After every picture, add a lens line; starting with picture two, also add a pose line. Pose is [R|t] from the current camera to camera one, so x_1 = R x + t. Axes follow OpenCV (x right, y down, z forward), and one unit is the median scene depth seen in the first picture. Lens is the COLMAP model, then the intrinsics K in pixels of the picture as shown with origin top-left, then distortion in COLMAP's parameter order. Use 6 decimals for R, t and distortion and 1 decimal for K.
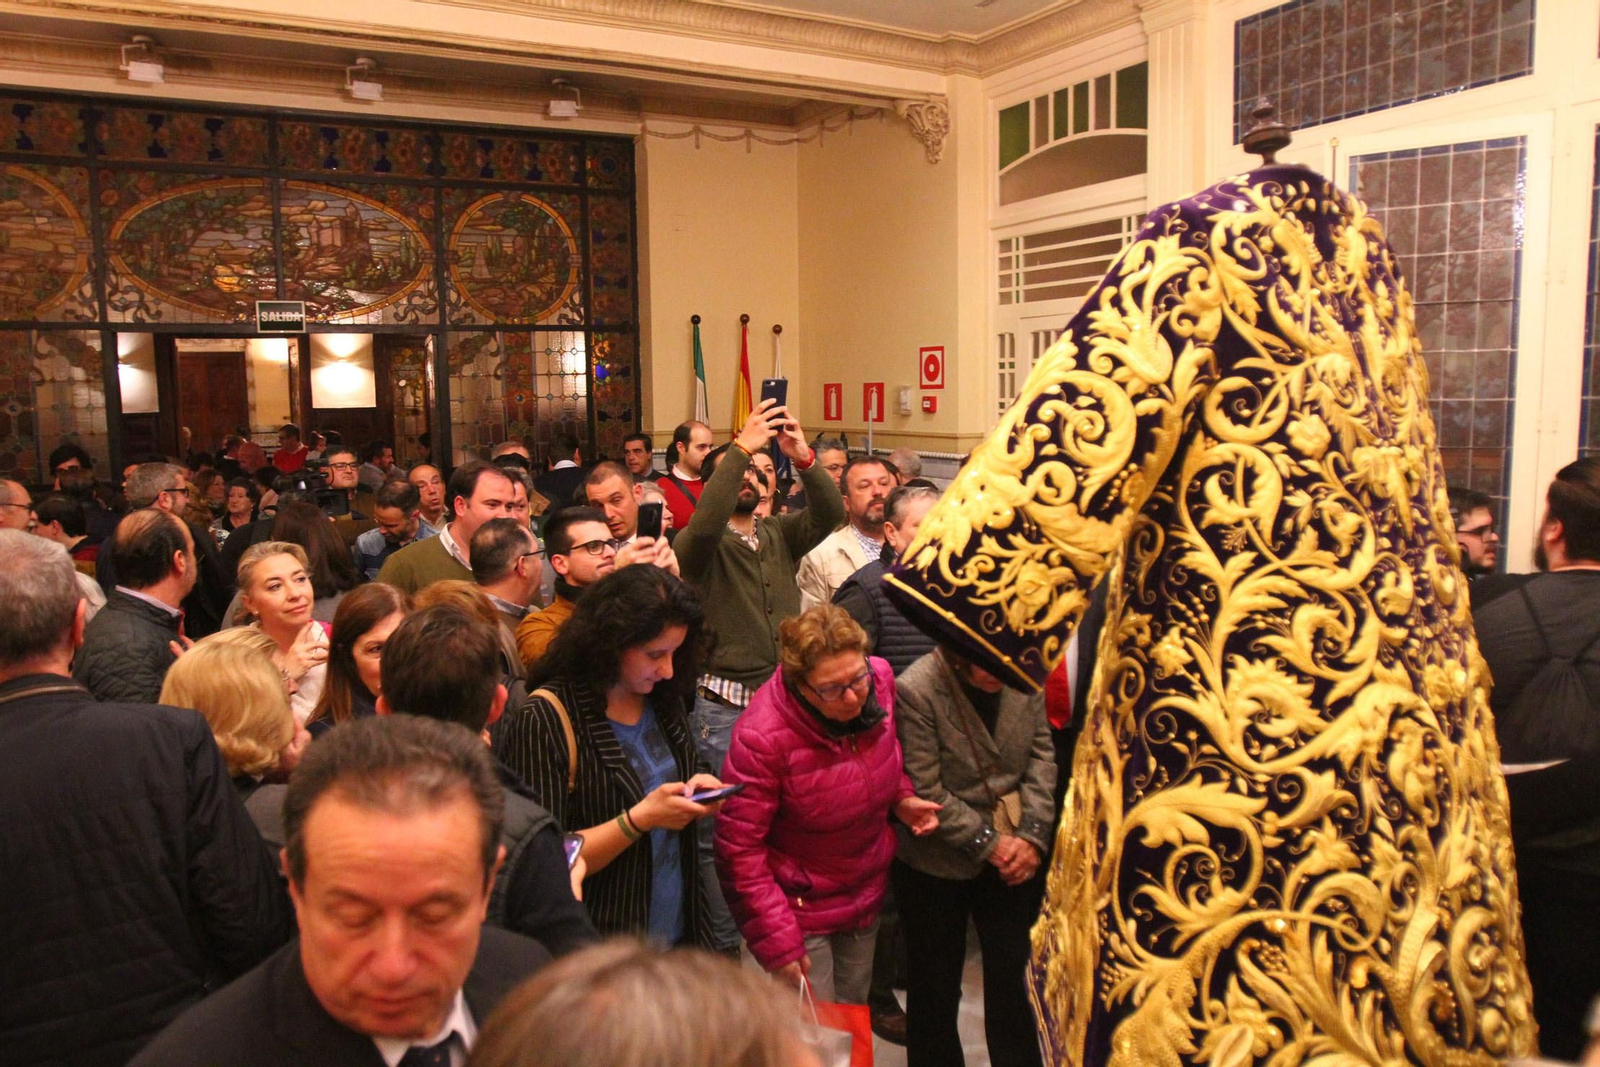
lens RADIAL K [[1168.1, 0, 794.4], [0, 1168.1, 544.5], [0, 0, 1]] dist [-0.097601, 0.059734]
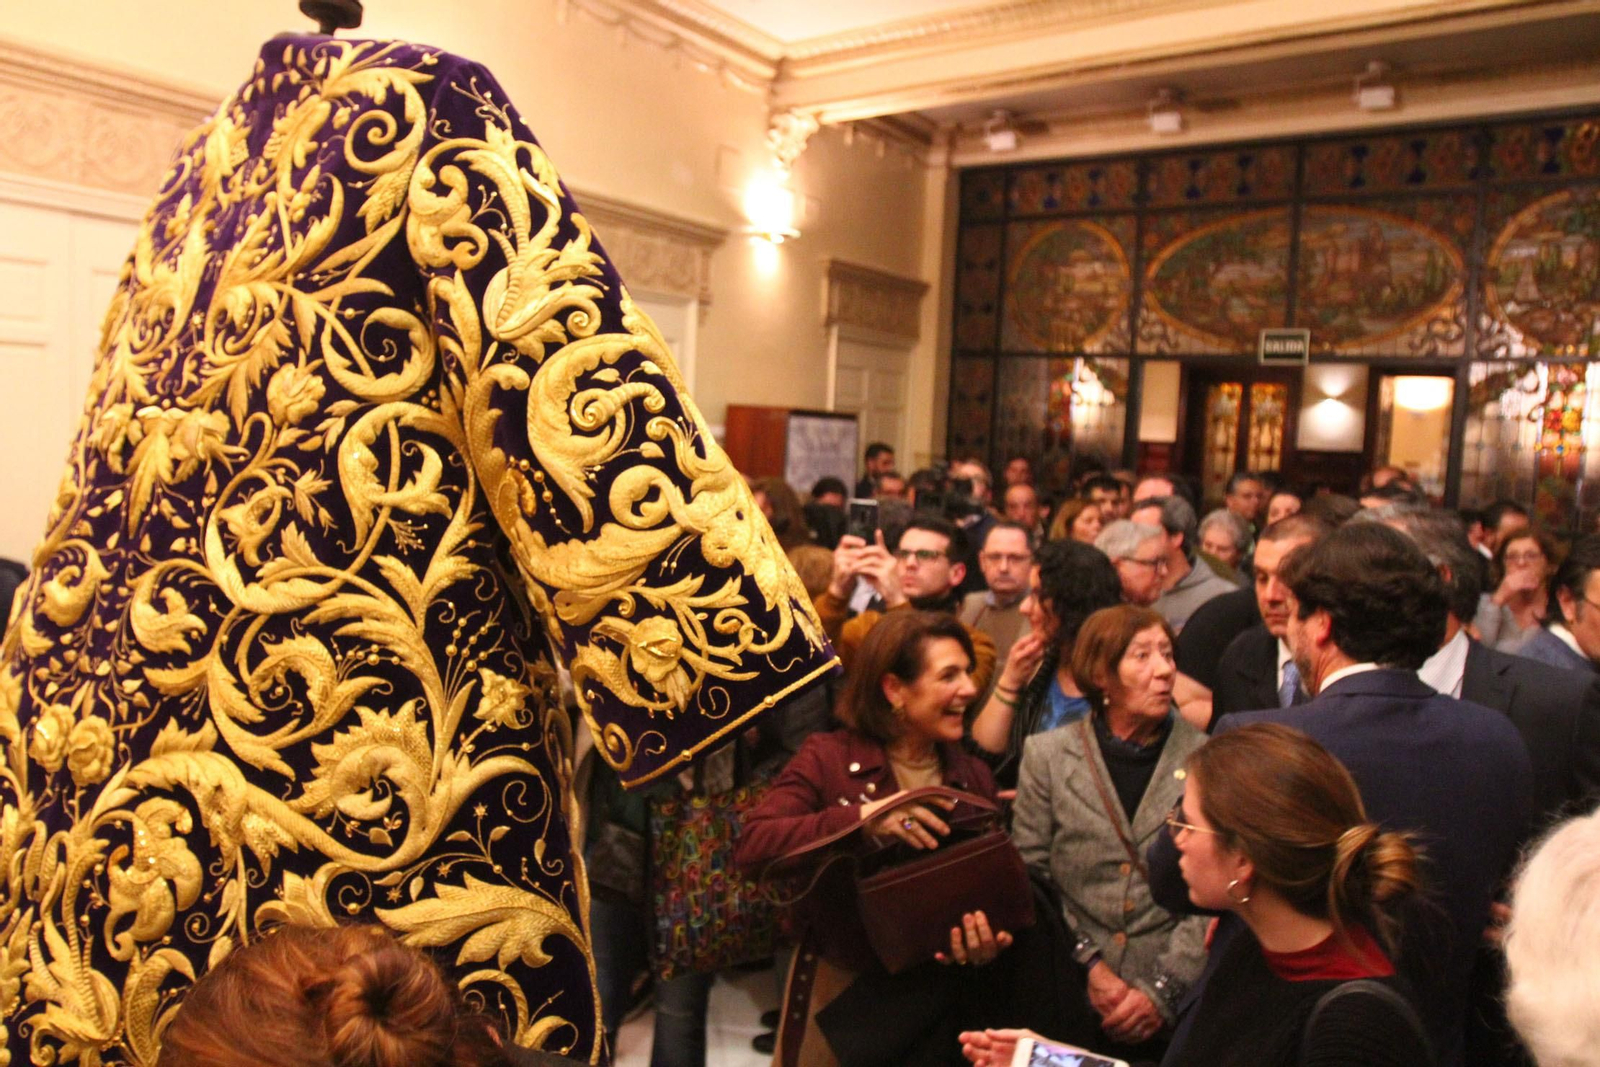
lens RADIAL K [[1179.3, 0, 799.5], [0, 1179.3, 534.4], [0, 0, 1]] dist [-0.097379, 0.053780]
pose [[0.390344, 0.115738, -0.913365, 1.407119], [-0.166334, 0.984607, 0.053680, -0.118325], [0.905519, 0.130970, 0.403587, 1.133245]]
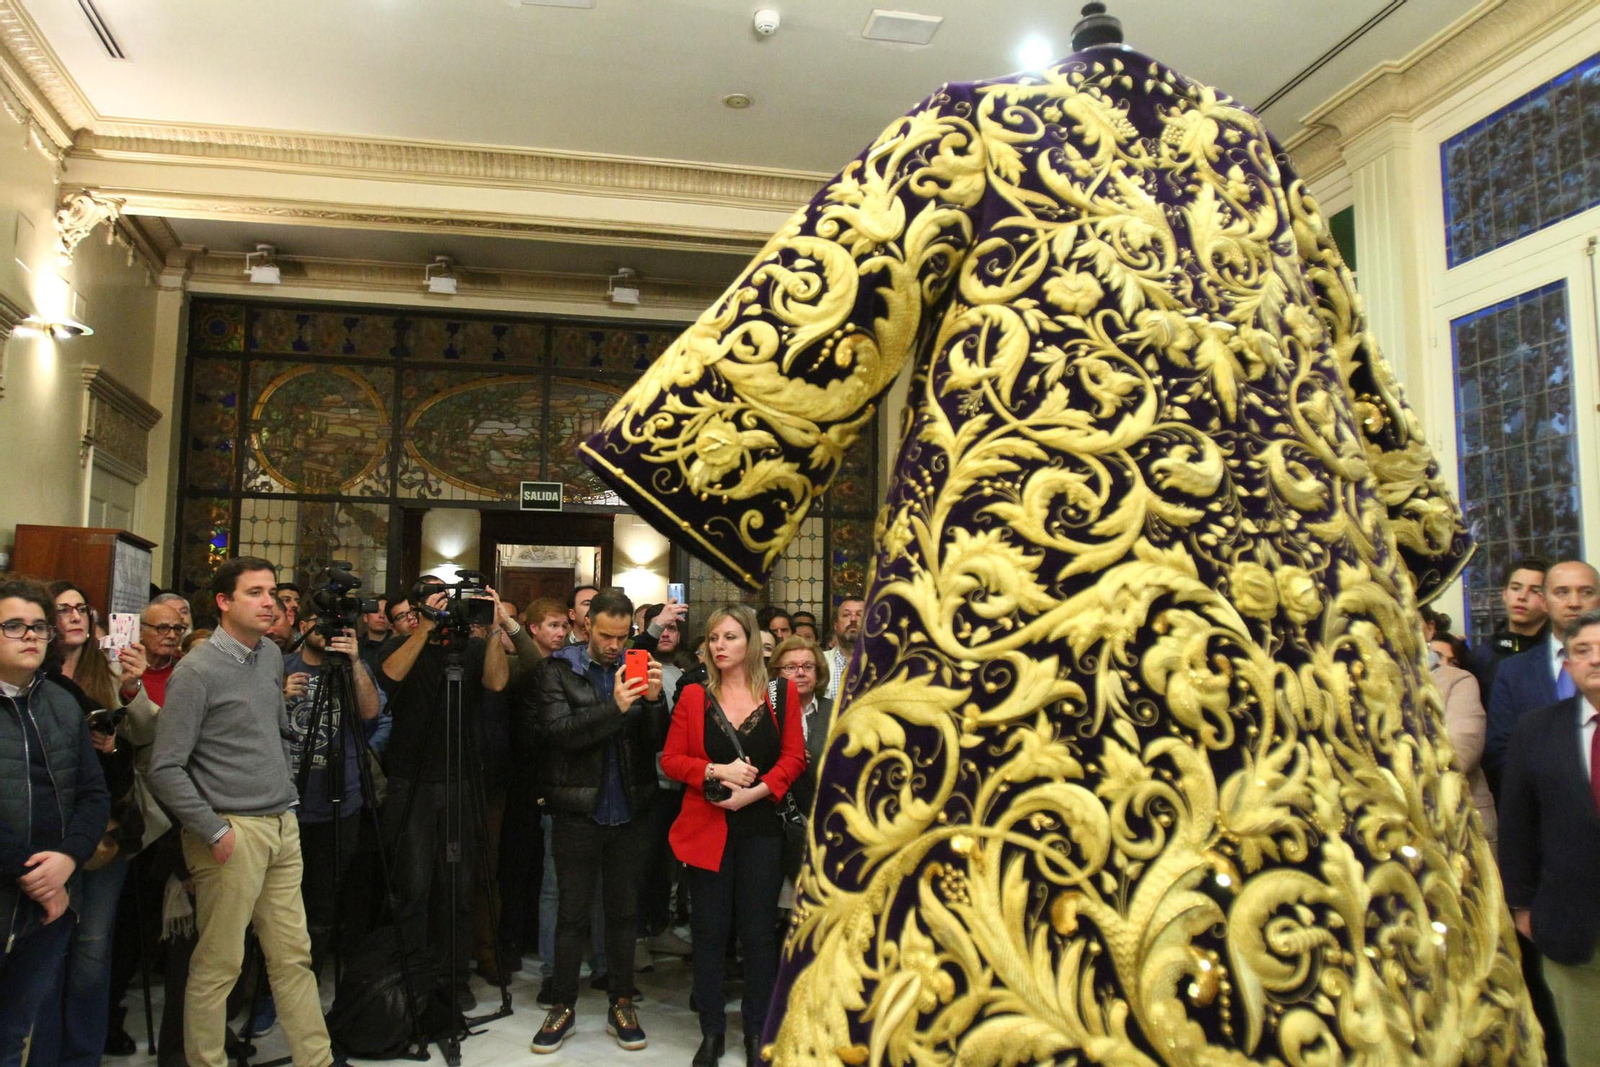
lens RADIAL K [[1168.1, 0, 794.4], [0, 1168.1, 544.5], [0, 0, 1]] dist [-0.097601, 0.059734]
pose [[0.956142, -0.004531, -0.292867, 0.499270], [-0.058260, 0.976959, -0.205321, 0.278239], [0.287050, 0.213378, 0.933848, 0.171807]]
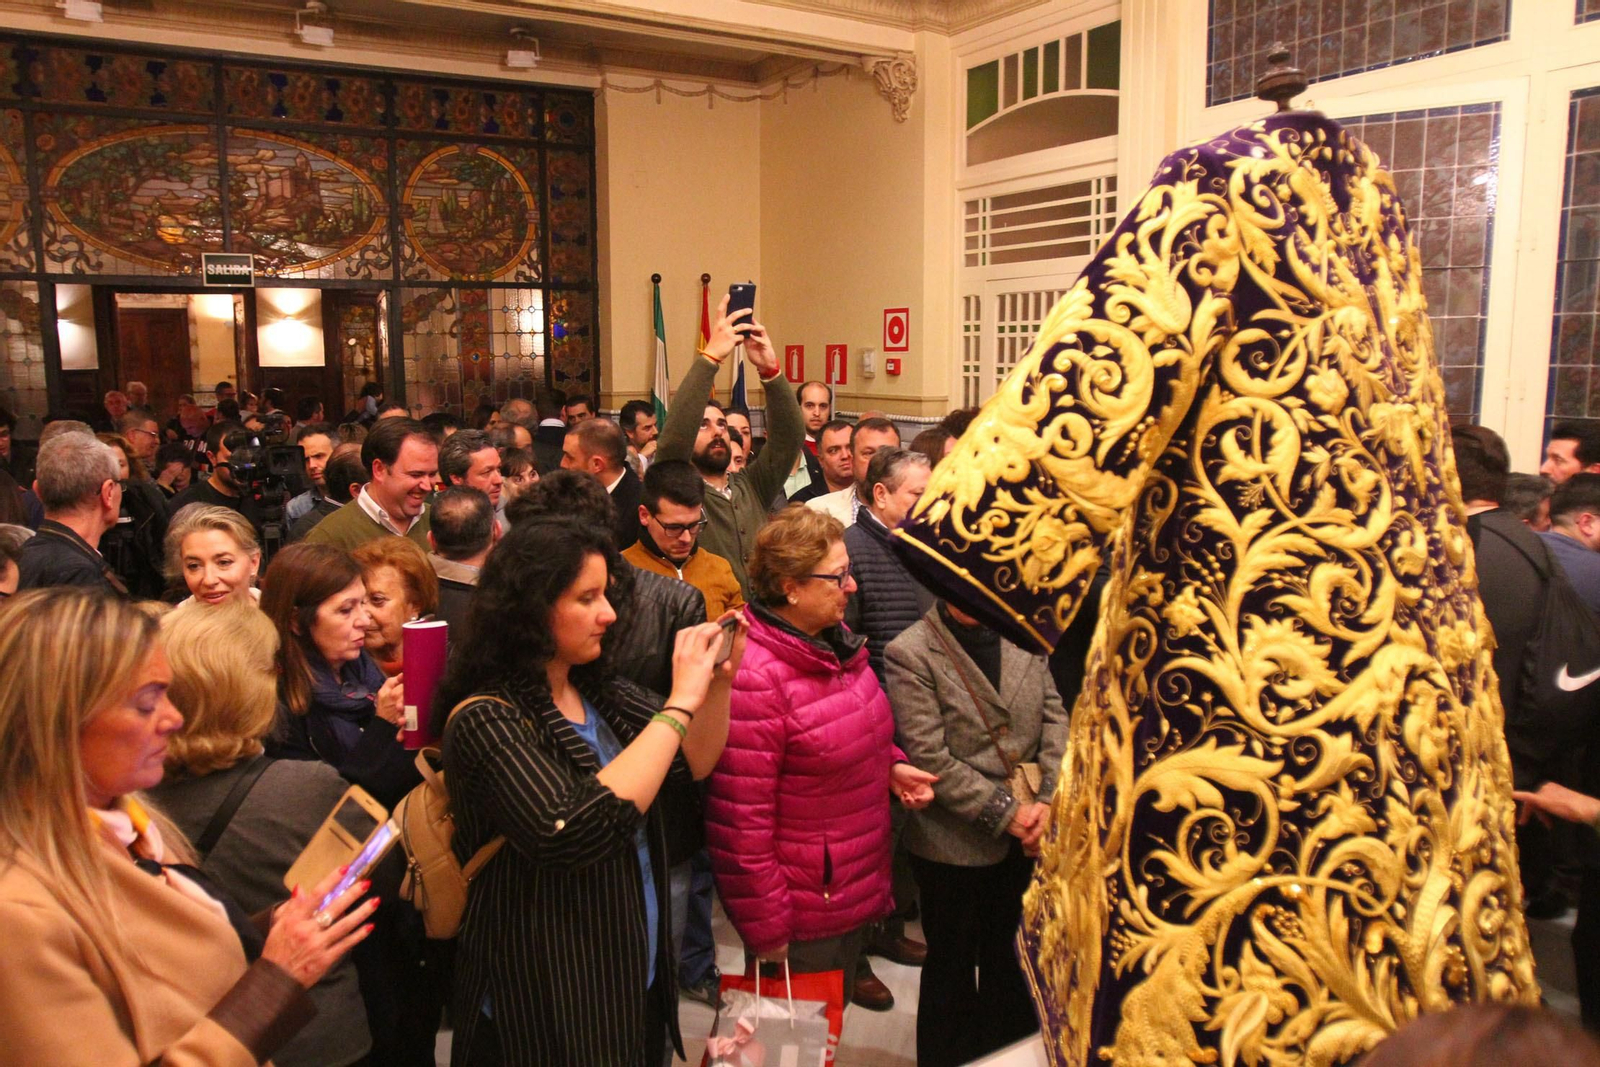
lens RADIAL K [[1168.1, 0, 794.4], [0, 1168.1, 544.5], [0, 0, 1]] dist [-0.097601, 0.059734]
pose [[0.999112, 0.004710, 0.041876, -0.042517], [-0.005941, 0.999553, 0.029317, 0.010037], [-0.041719, -0.029540, 0.998693, 0.044924]]
